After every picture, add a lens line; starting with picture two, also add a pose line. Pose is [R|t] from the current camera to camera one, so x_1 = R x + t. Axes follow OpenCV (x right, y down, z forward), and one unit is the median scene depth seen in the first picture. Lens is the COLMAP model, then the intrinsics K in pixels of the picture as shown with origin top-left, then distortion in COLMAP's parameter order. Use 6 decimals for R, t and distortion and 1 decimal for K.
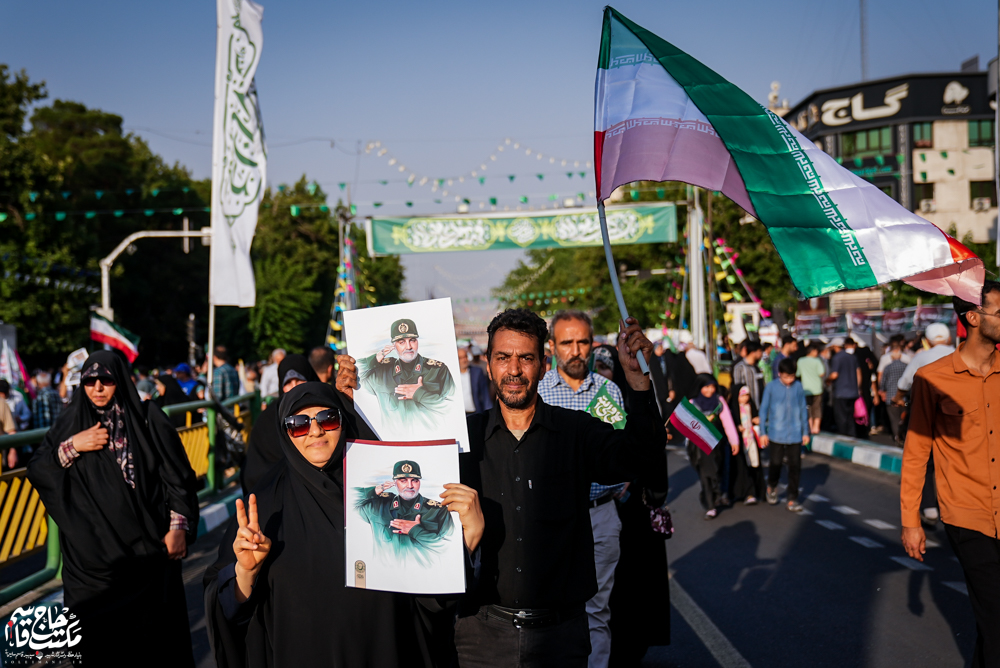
lens RADIAL K [[1475.5, 0, 499.5], [0, 1475.5, 335.1], [0, 0, 1]] dist [-0.120171, 0.000000]
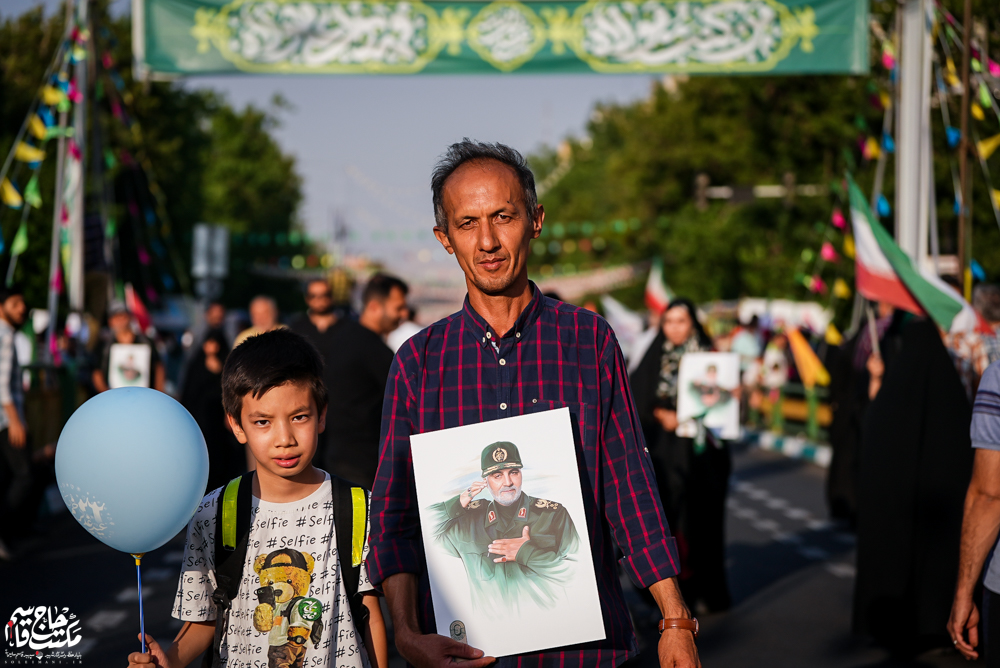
lens RADIAL K [[2321.7, 0, 498.1], [0, 2321.7, 333.8], [0, 0, 1]] dist [-0.081143, 0.000000]
pose [[0.999263, 0.037296, 0.009074, 0.010907], [-0.037362, 0.999275, 0.007265, 0.010301], [-0.008797, -0.007598, 0.999932, 0.338423]]
